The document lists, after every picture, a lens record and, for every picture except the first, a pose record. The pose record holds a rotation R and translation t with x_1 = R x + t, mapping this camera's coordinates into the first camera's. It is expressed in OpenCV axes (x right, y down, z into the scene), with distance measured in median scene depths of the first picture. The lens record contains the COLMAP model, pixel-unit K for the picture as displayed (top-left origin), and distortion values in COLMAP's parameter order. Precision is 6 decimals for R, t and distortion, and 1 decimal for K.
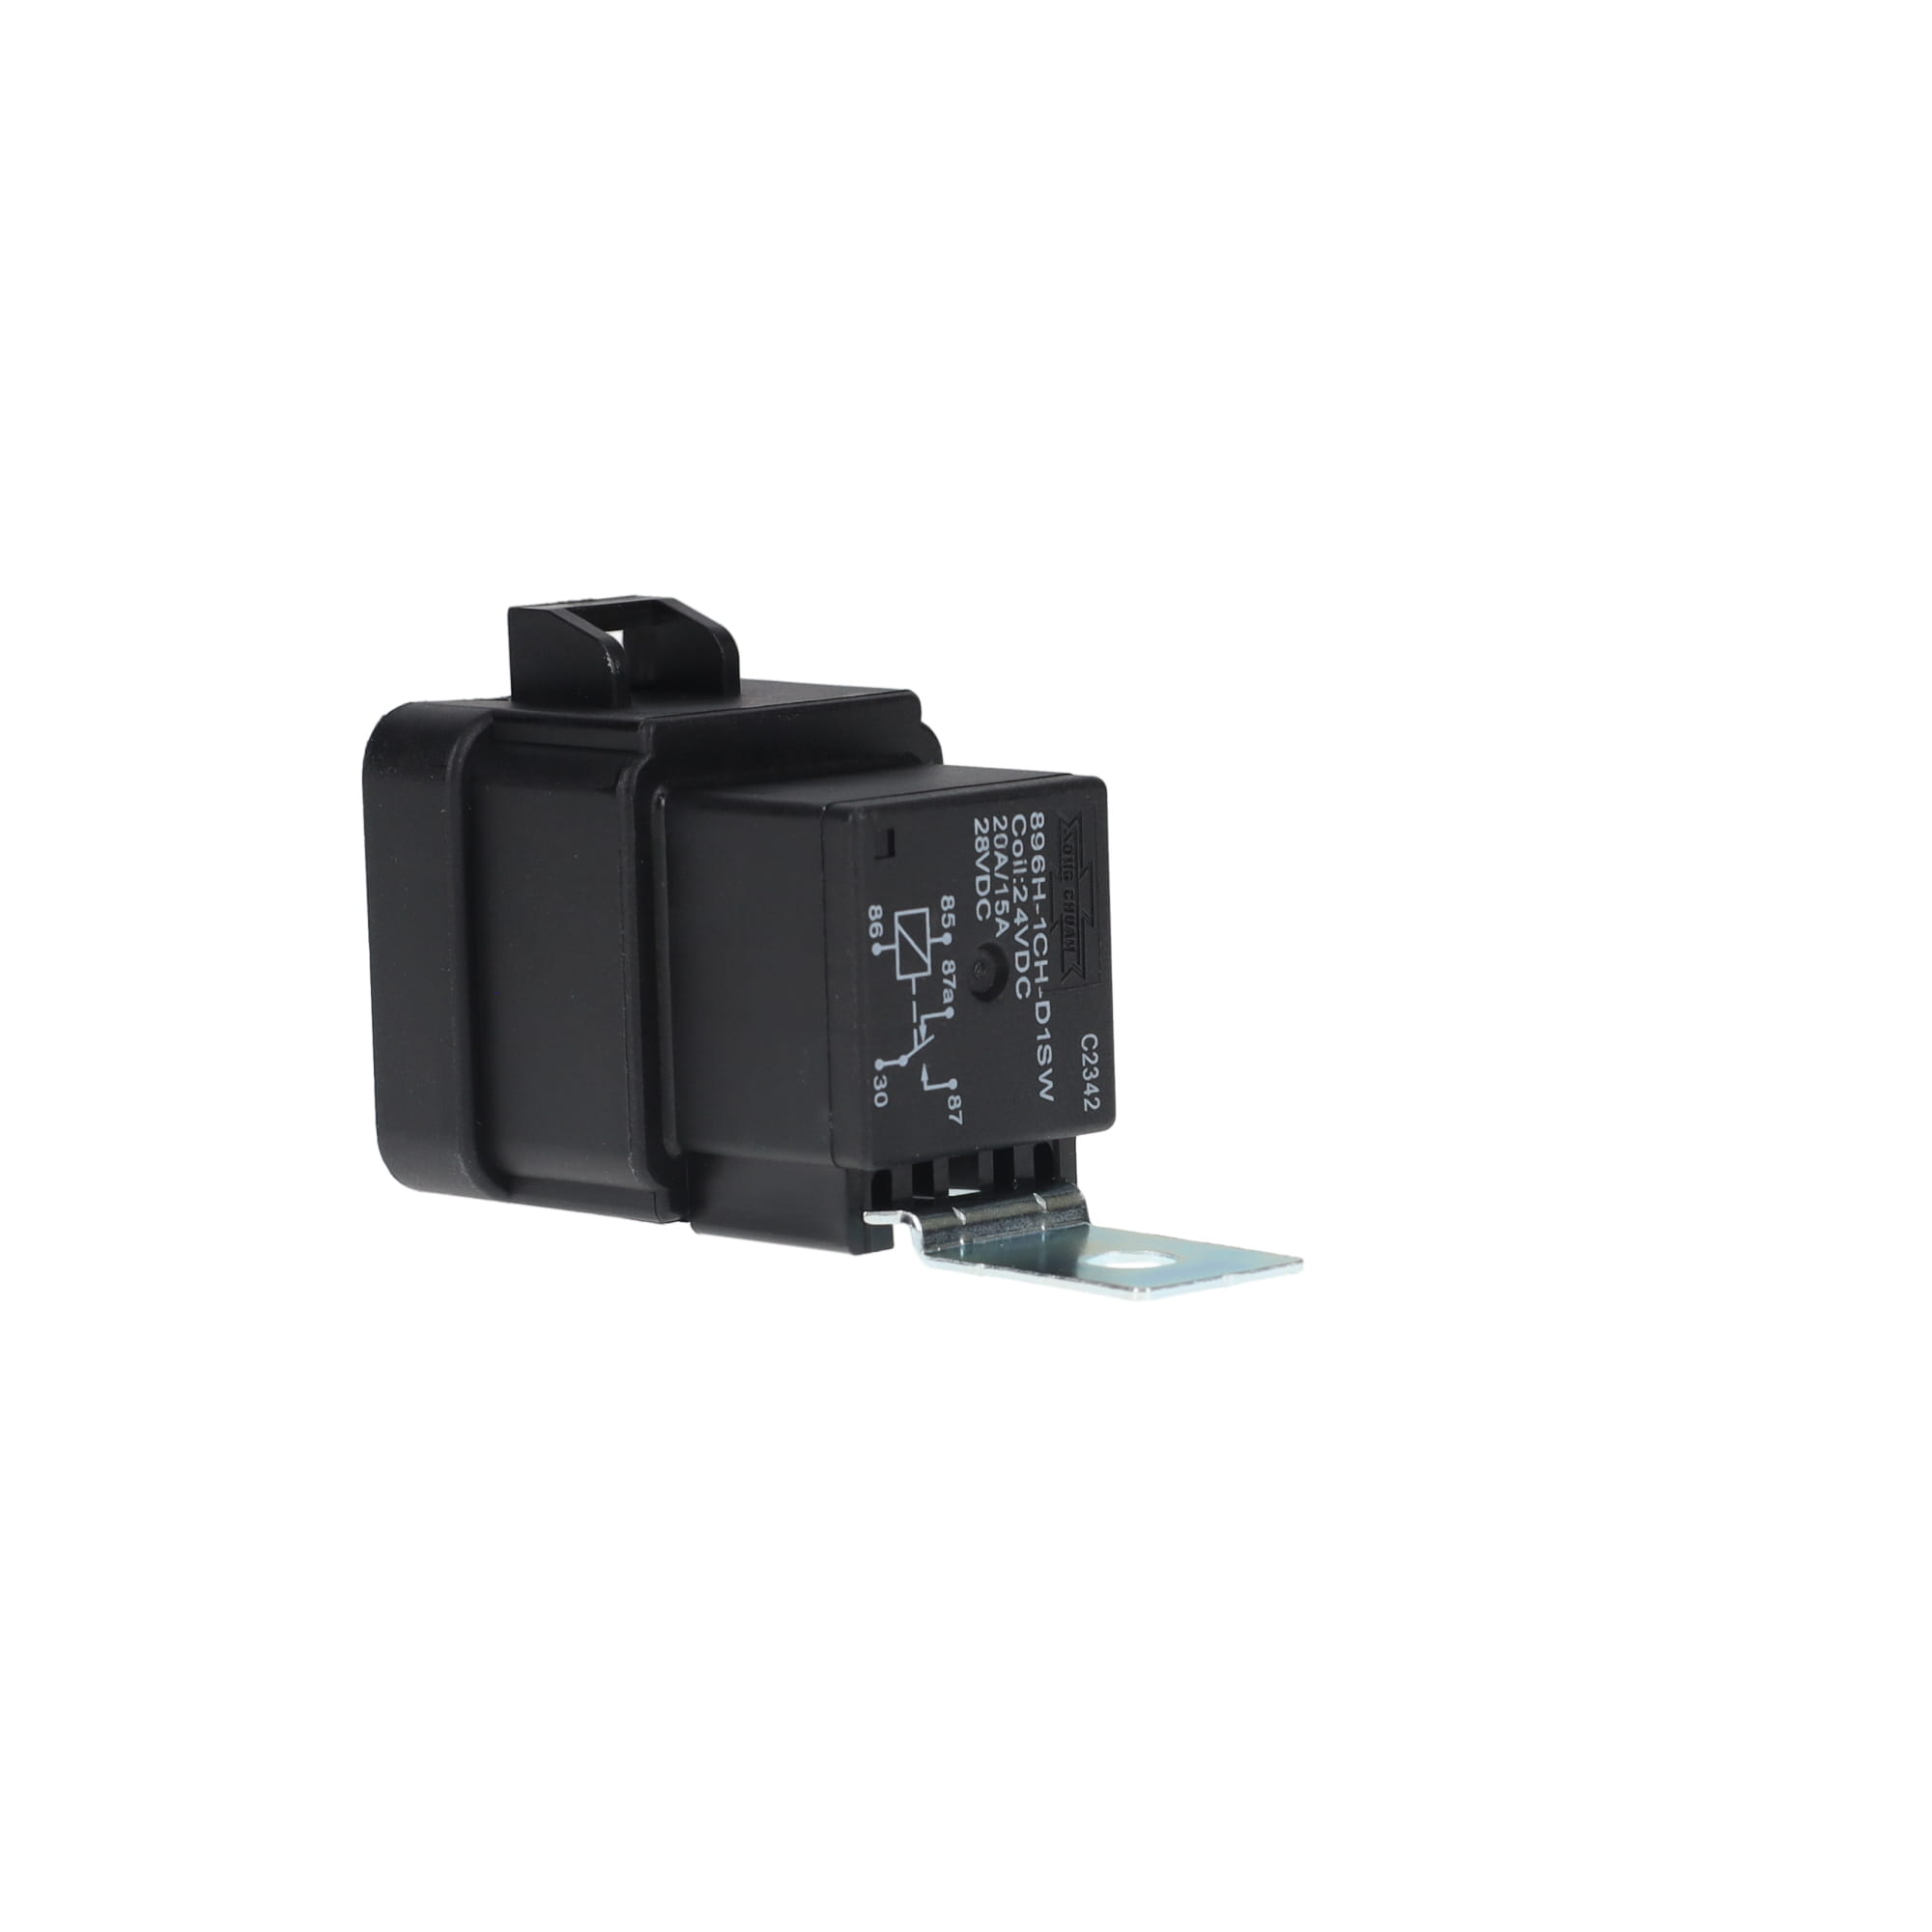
lens RADIAL K [[7236.7, 0, 964.7], [0, 7236.7, 965.3], [0, 0, 1]] dist [1.131479, 0.000000]
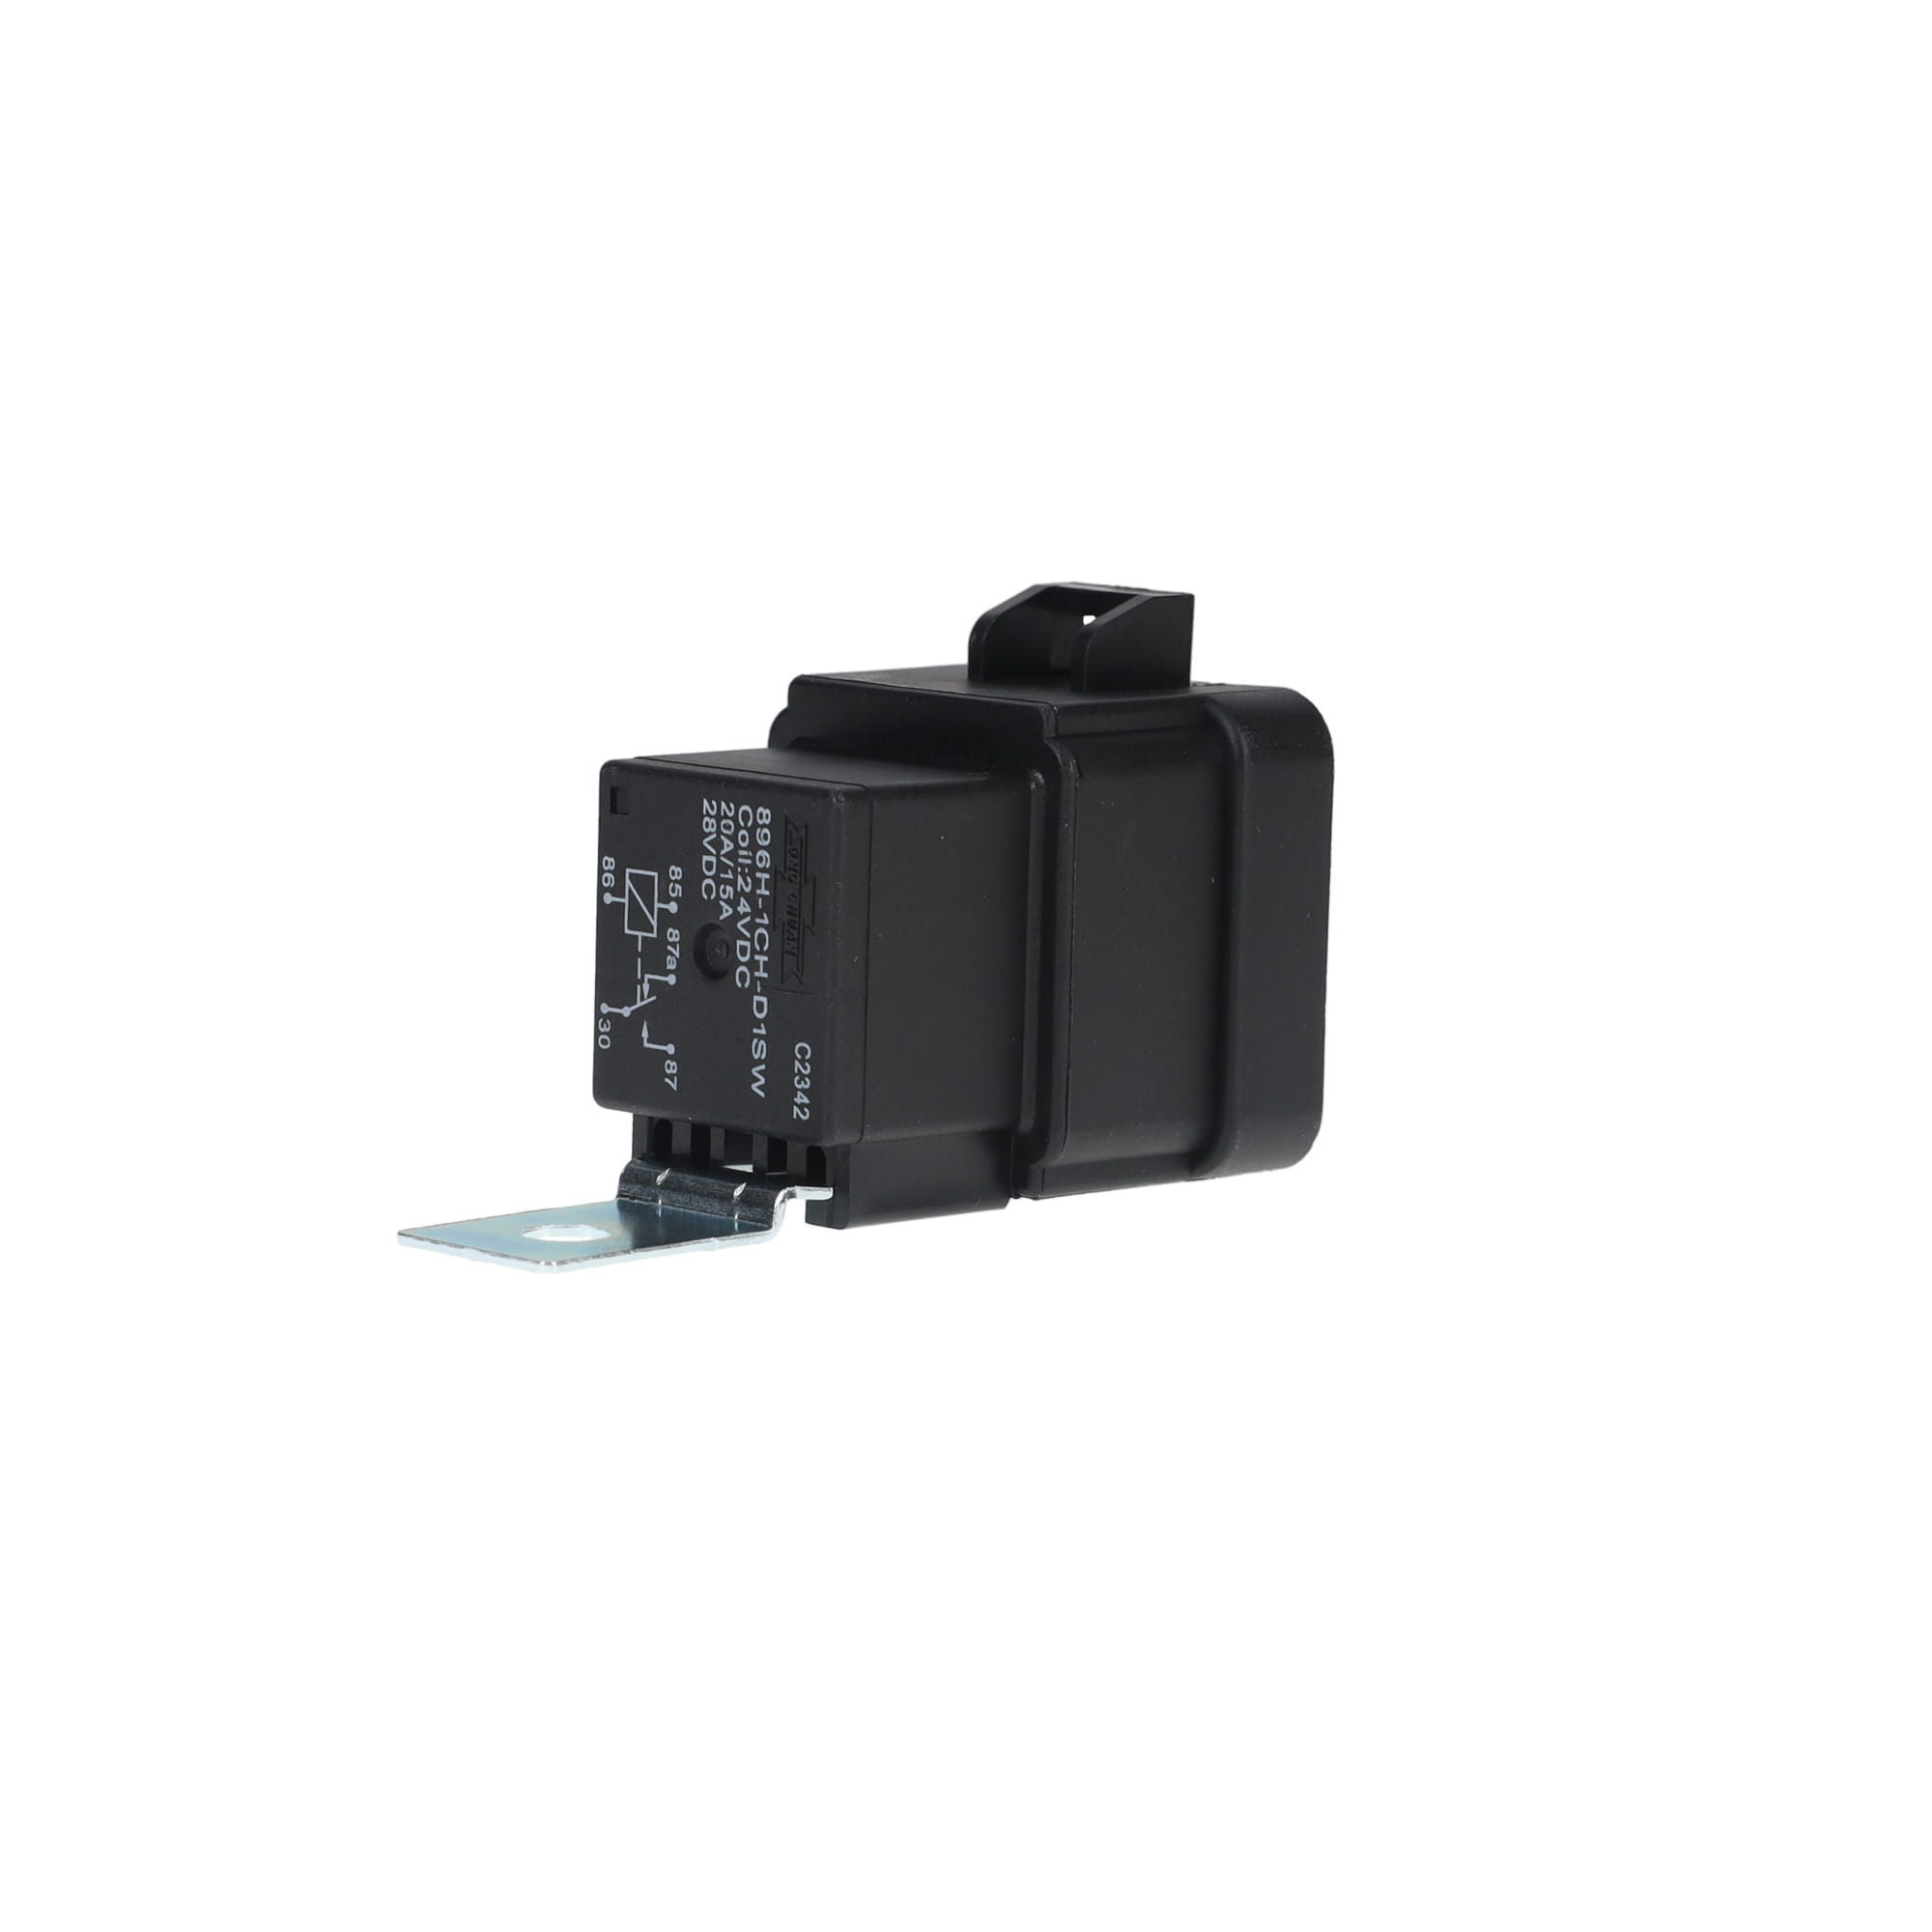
lens RADIAL K [[7236.7, 0, 965.6], [0, 7236.7, 968.8], [0, 0, 1]] dist [1.131479, 0.000000]
pose [[0.003960, 0.147828, -0.989005, 1.011384], [-0.147698, 0.978252, 0.145629, -0.150339], [0.989025, 0.145497, 0.025708, 1.007752]]
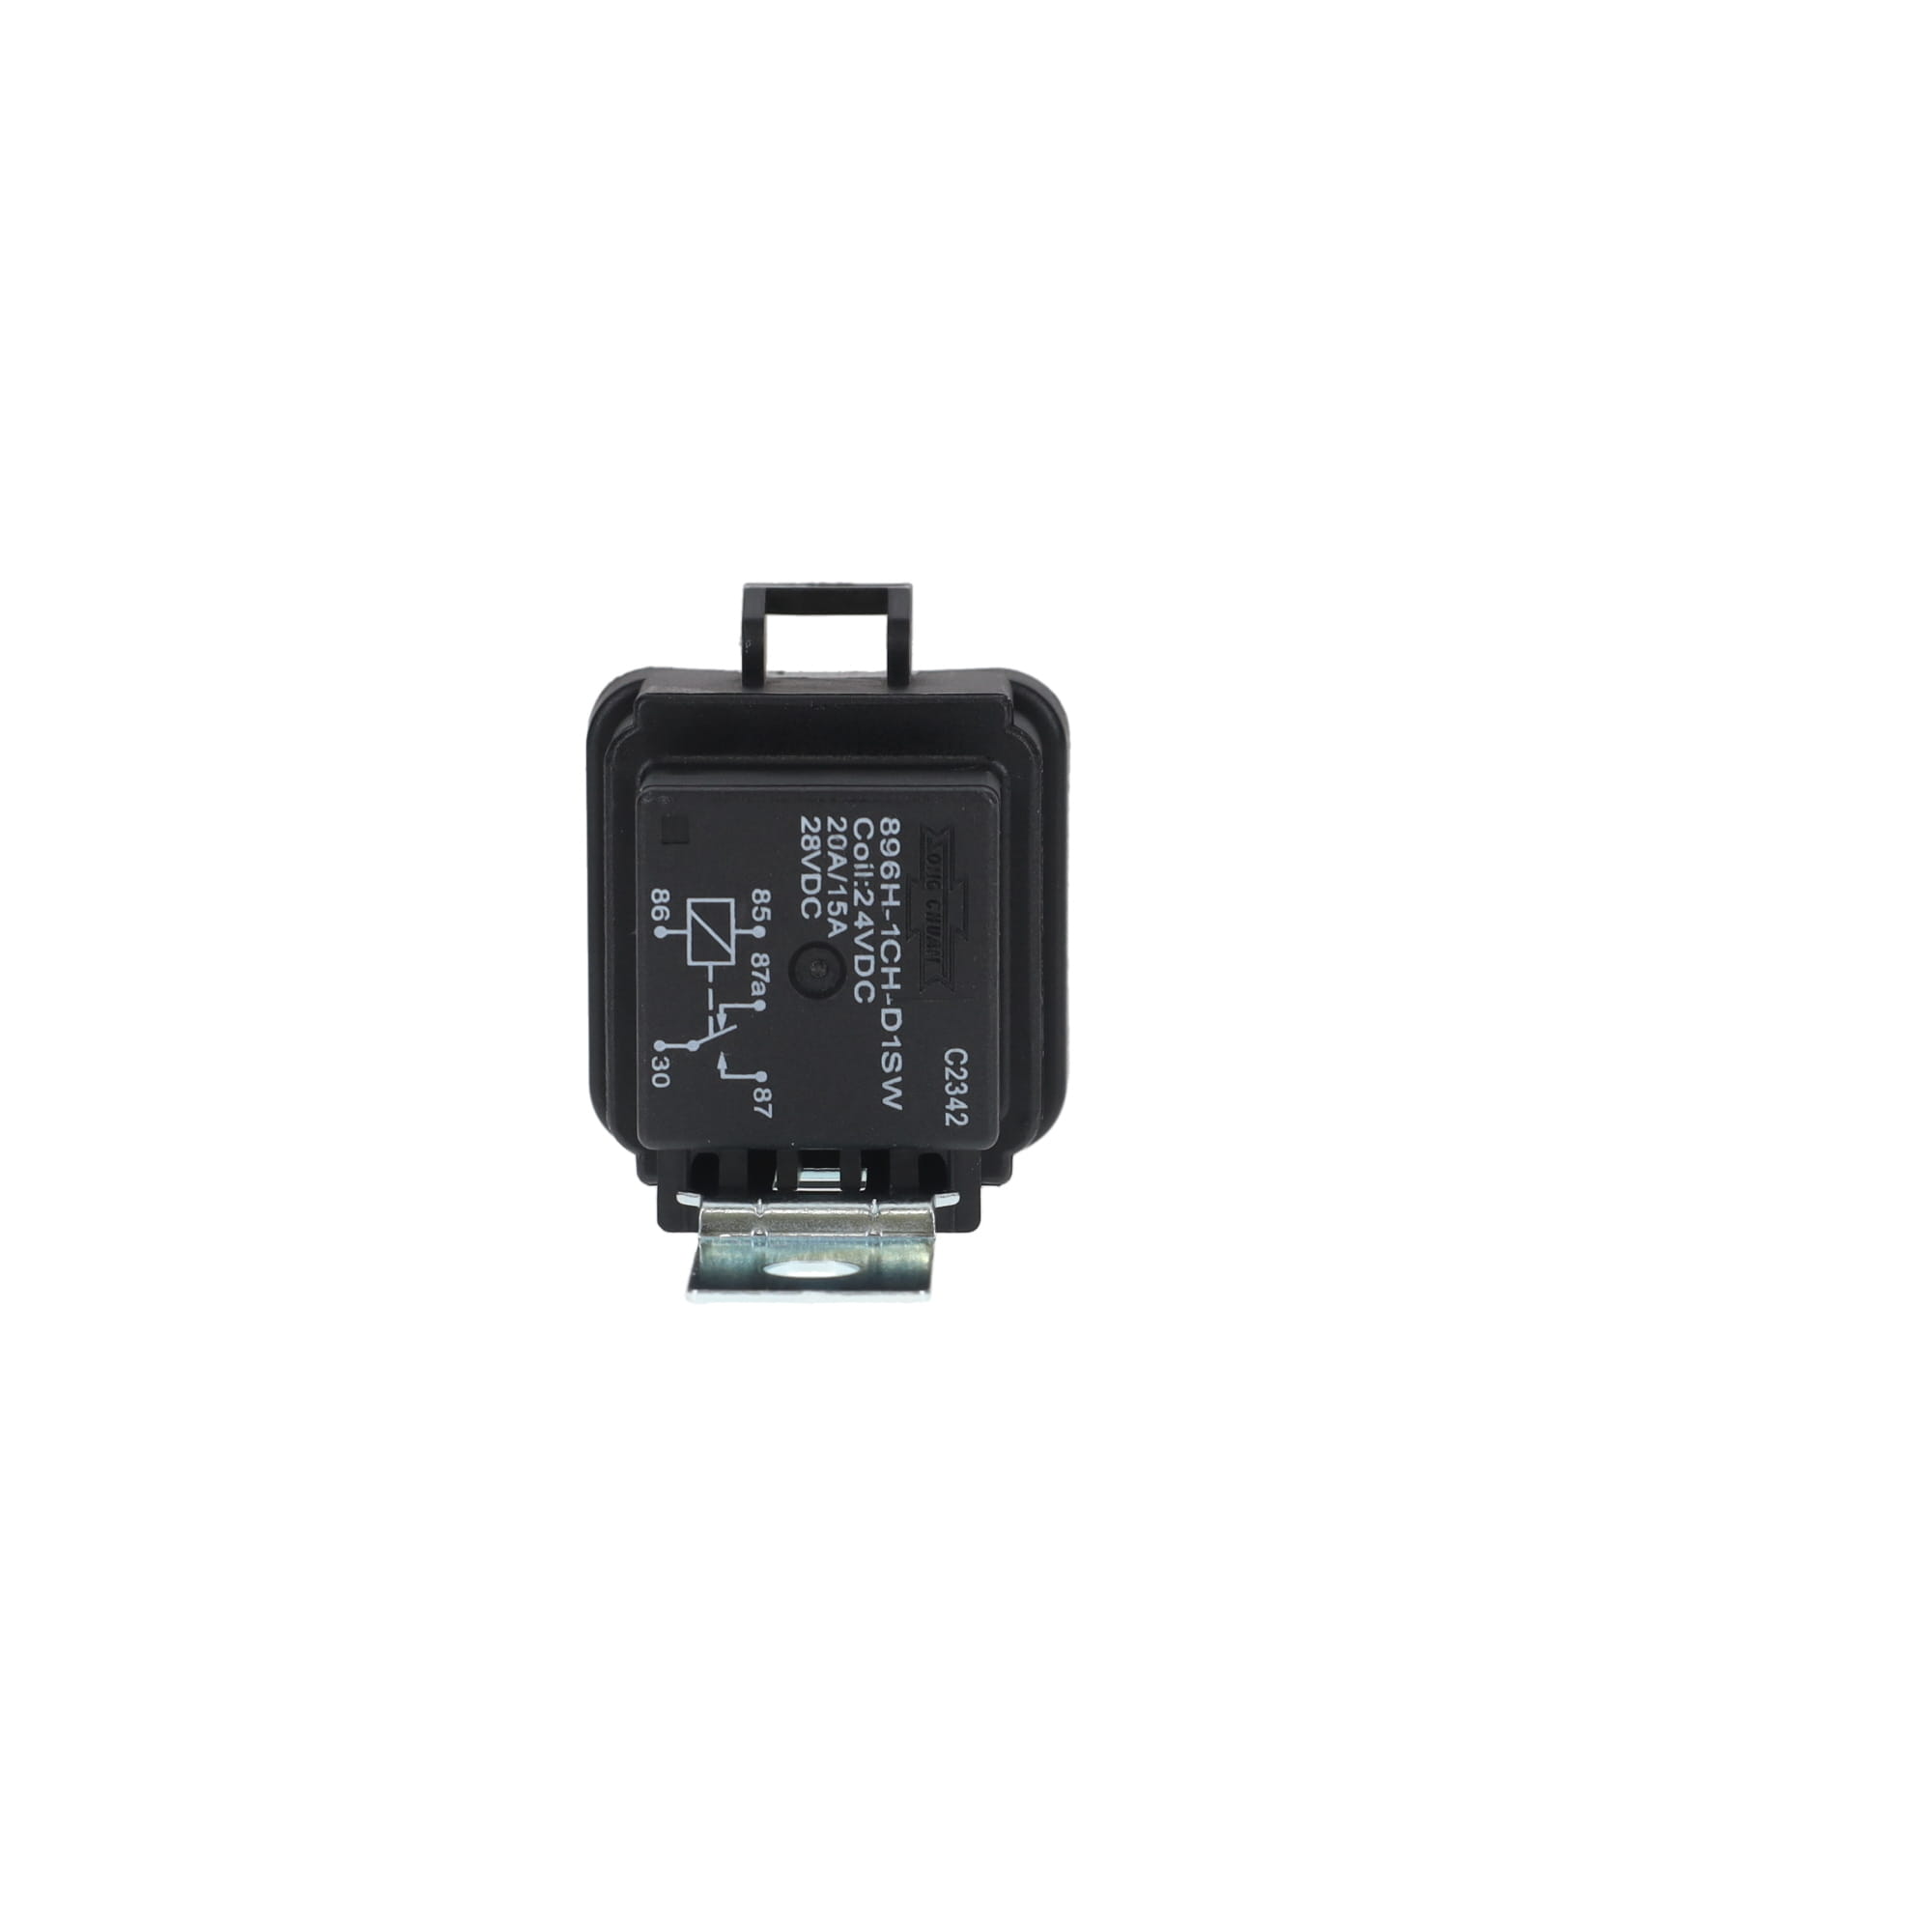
lens RADIAL K [[7236.7, 0, 963.7], [0, 7236.7, 966.3], [0, 0, 1]] dist [1.131479, 0.000000]
pose [[0.710050, 0.103187, -0.696549, 0.714522], [-0.104164, 0.993714, 0.041026, -0.042870], [0.696404, 0.043425, 0.716335, 0.295701]]
